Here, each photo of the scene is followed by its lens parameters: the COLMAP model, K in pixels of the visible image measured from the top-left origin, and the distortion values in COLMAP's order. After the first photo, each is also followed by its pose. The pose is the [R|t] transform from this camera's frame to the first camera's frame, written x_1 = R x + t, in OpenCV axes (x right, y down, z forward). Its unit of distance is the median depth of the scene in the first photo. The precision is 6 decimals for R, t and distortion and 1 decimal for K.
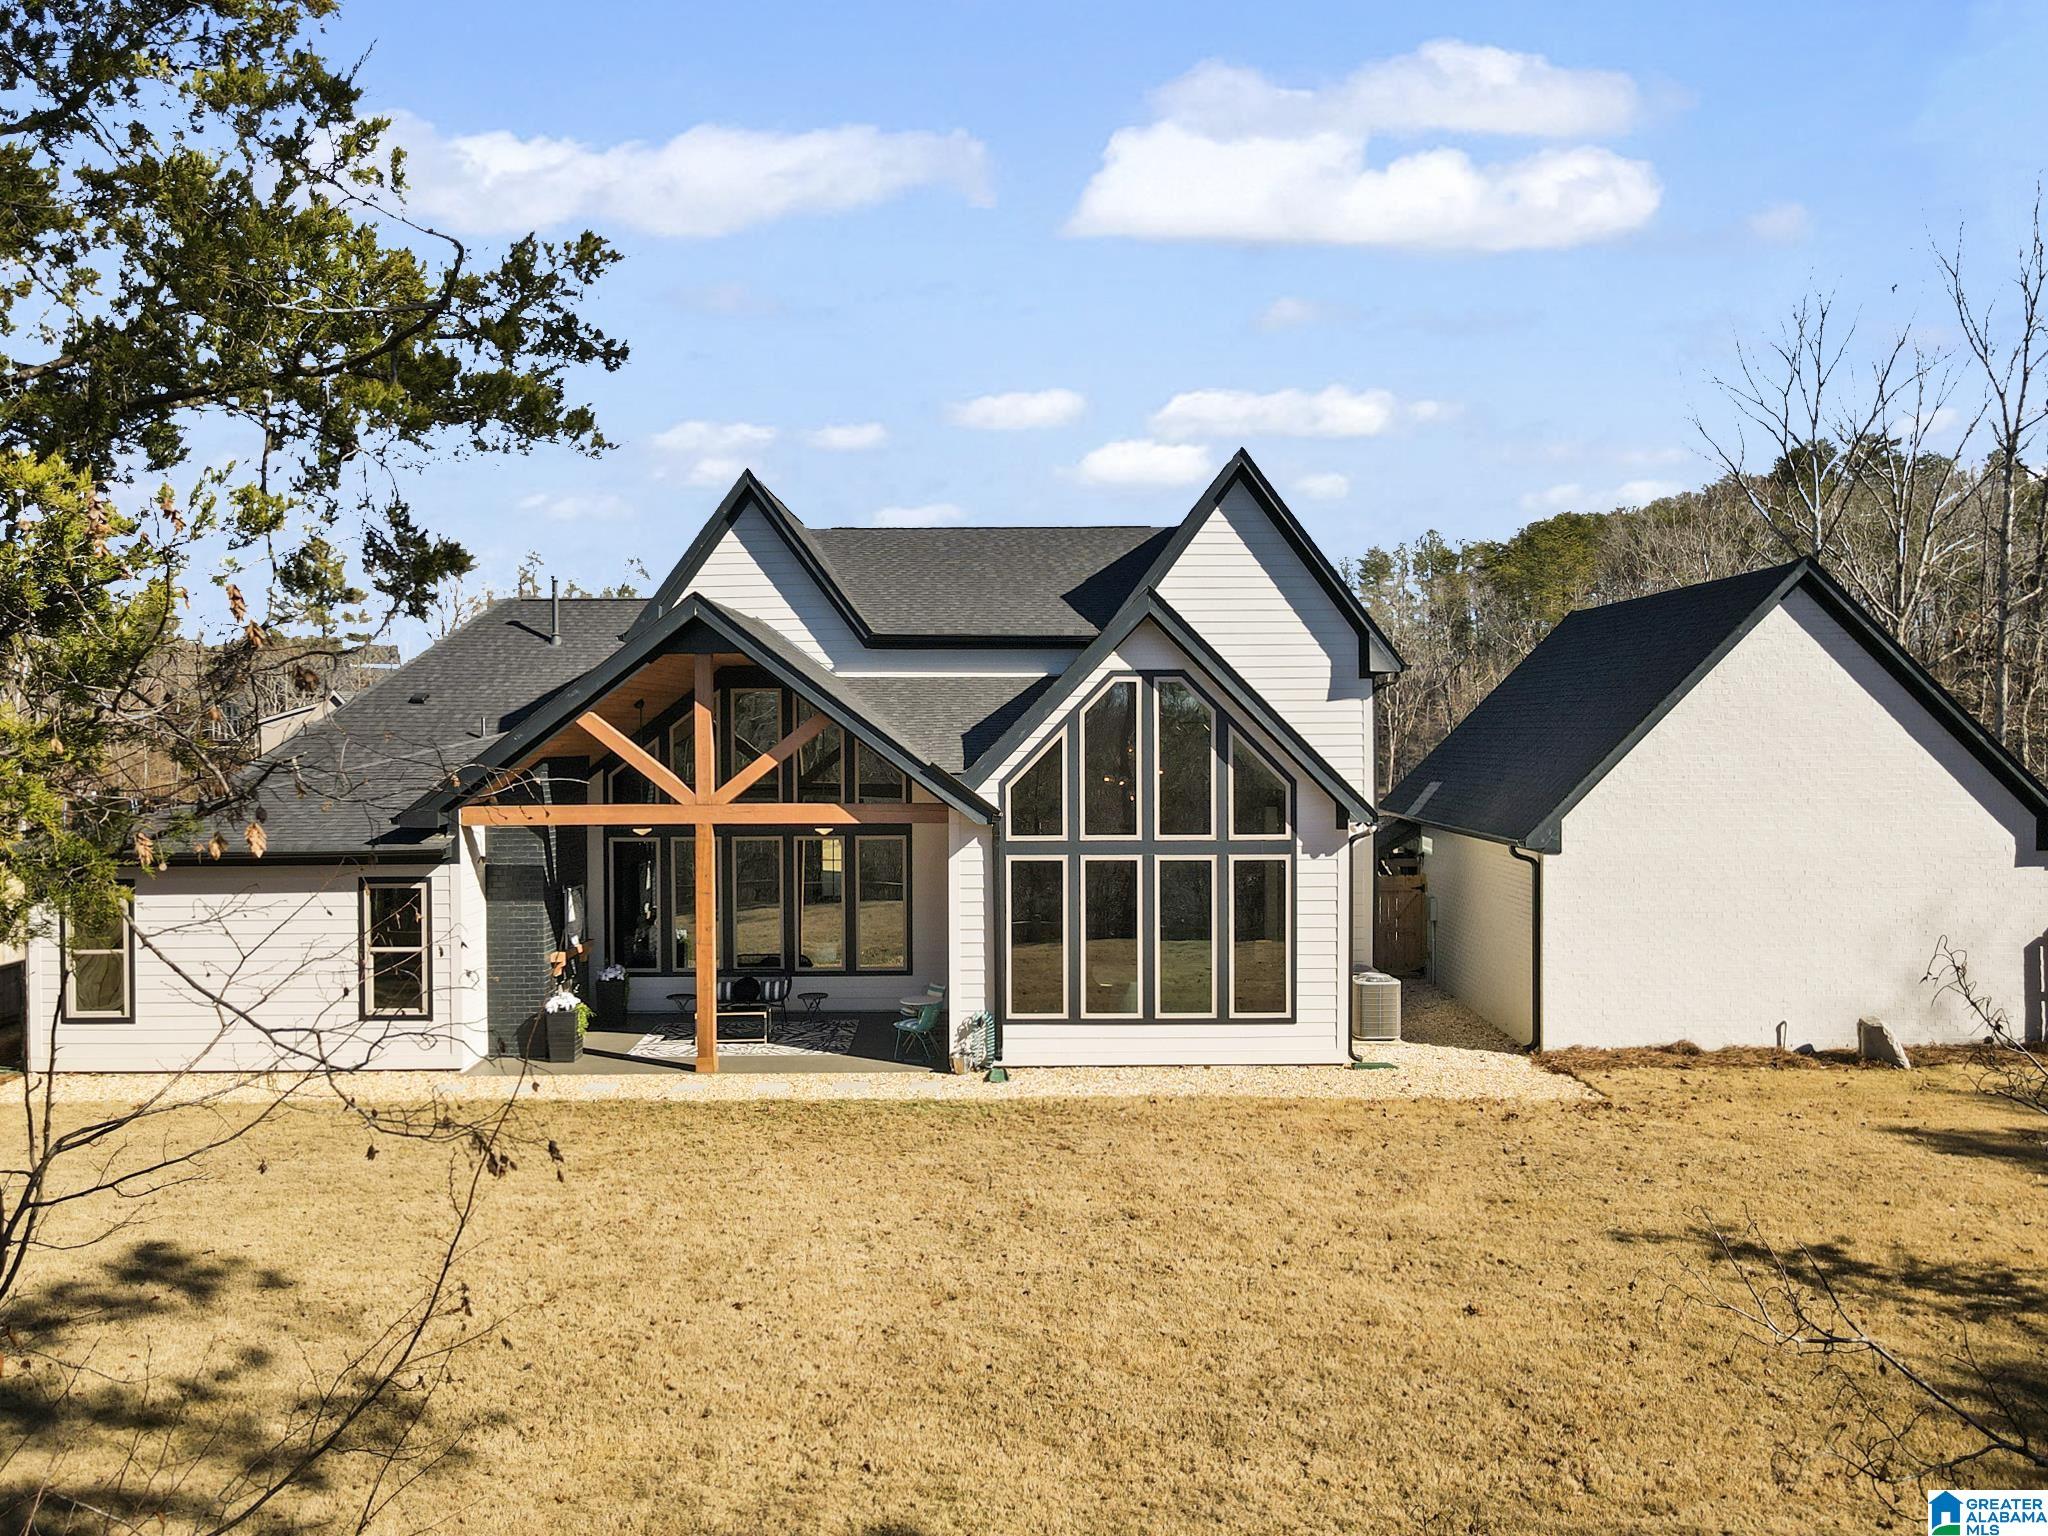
lens RADIAL K [[1468.7, 0, 1024.0], [0, 1468.7, 768.0], [0, 0, 1]] dist [0.004694, 0.008659]
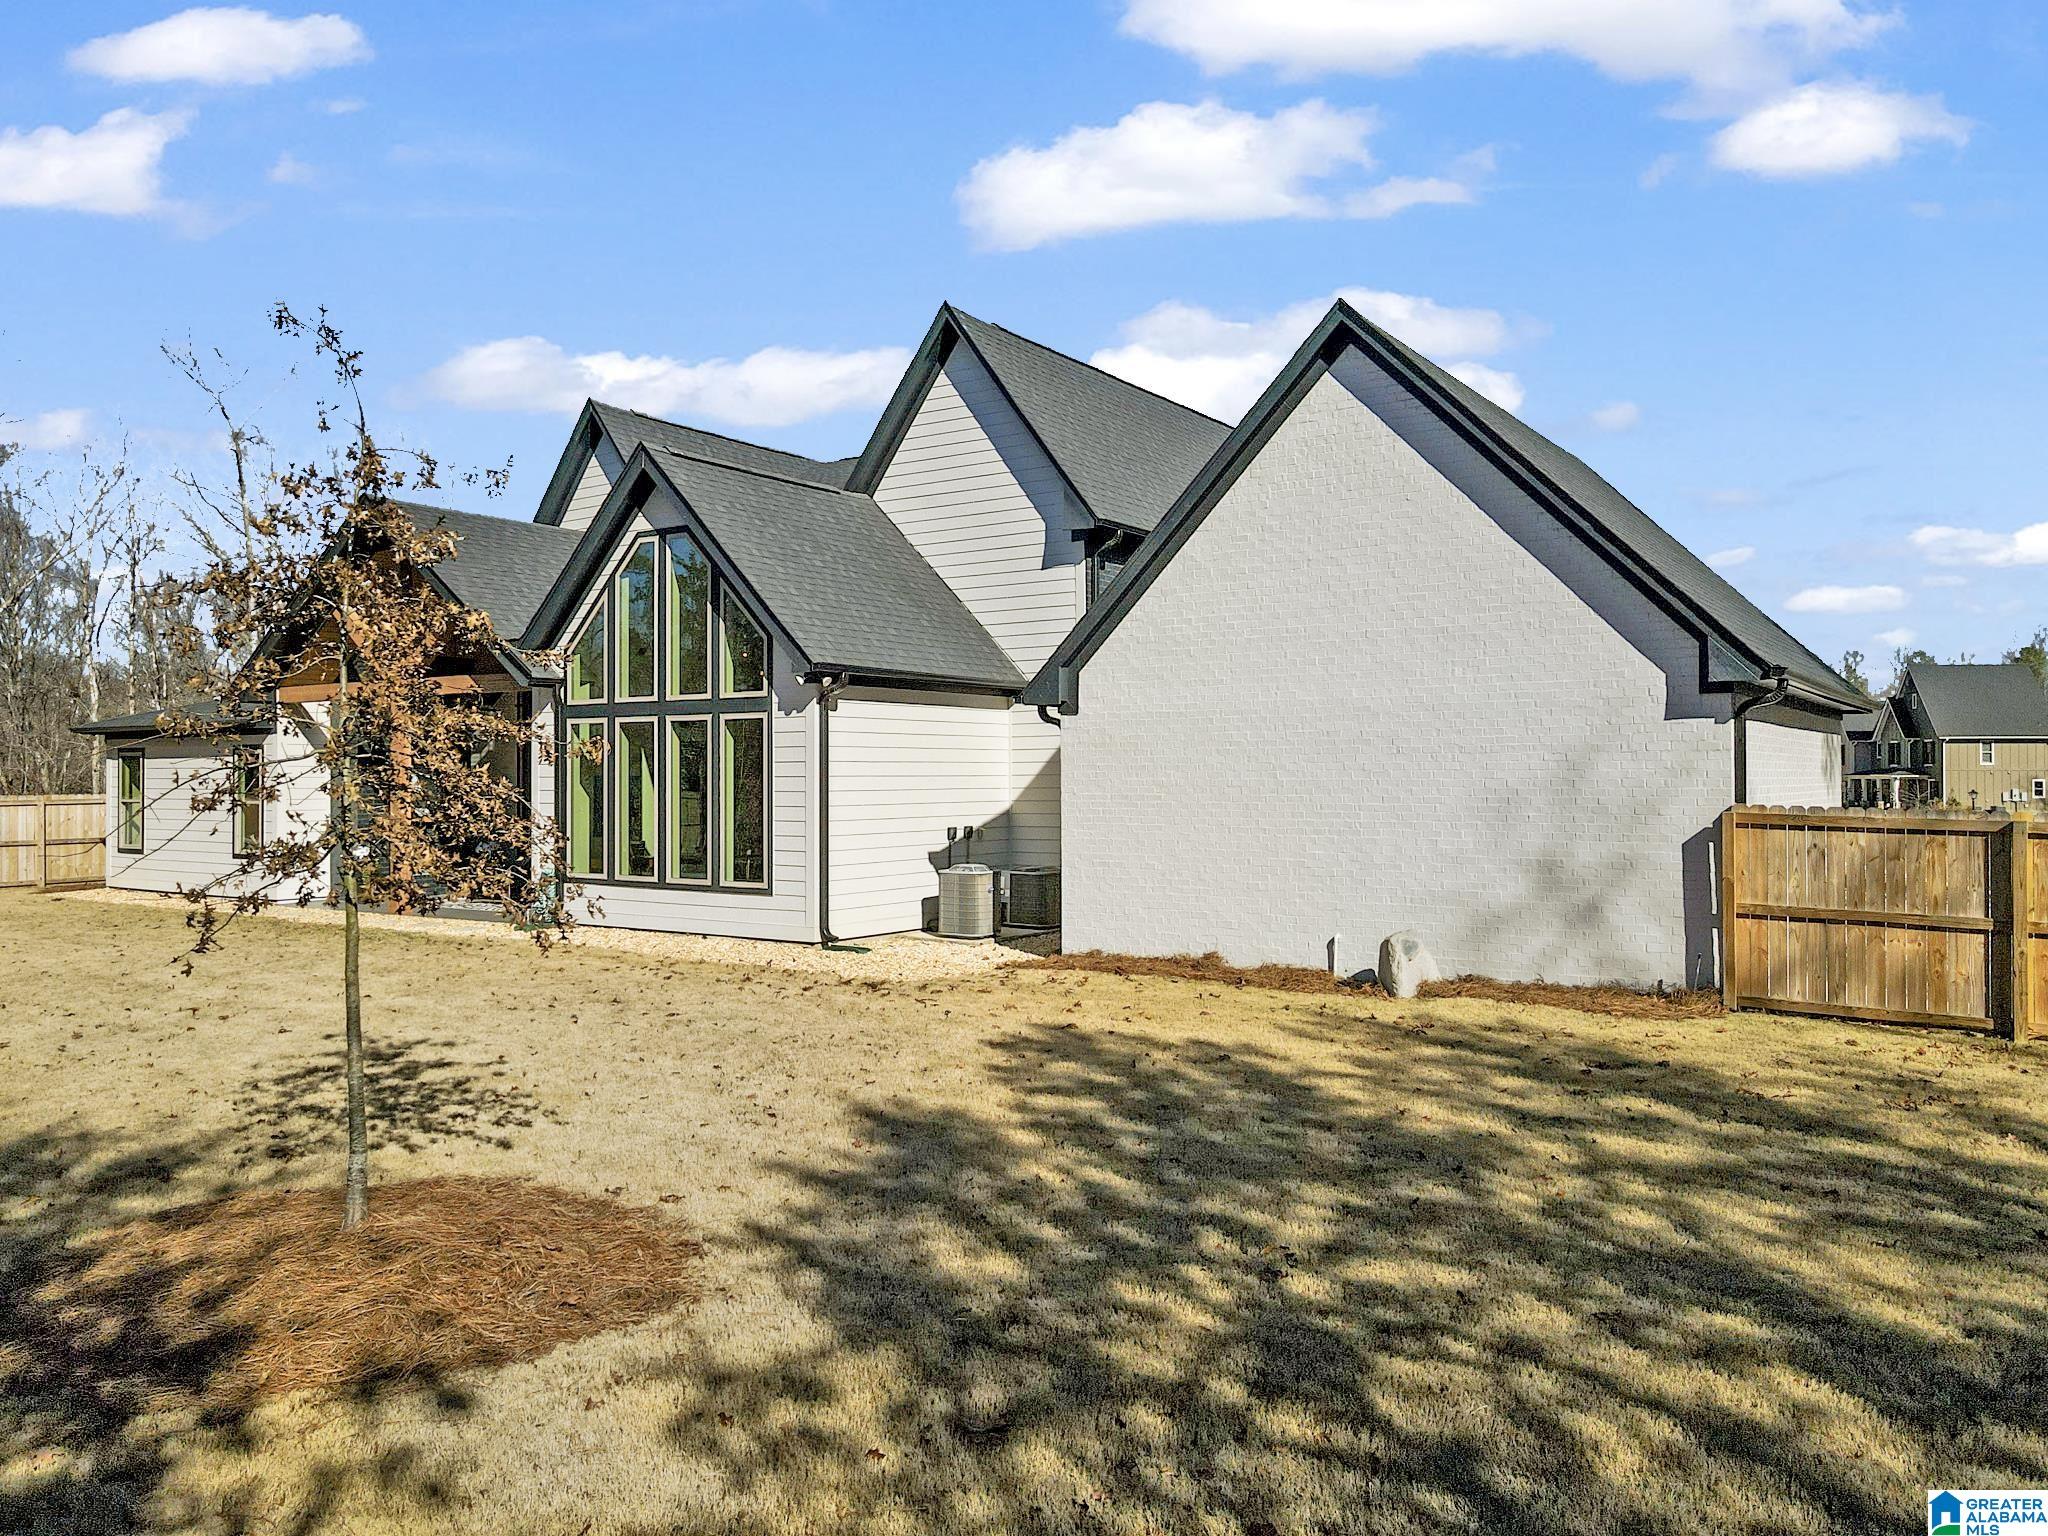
lens RADIAL K [[1468.7, 0, 1024.0], [0, 1468.7, 768.0], [0, 0, 1]] dist [0.004694, 0.008659]
pose [[0.835243, 0.000956, -0.549879, 0.826033], [-0.013891, 0.999716, -0.019363, 0.109541], [0.549705, 0.023812, 0.835020, 0.312646]]
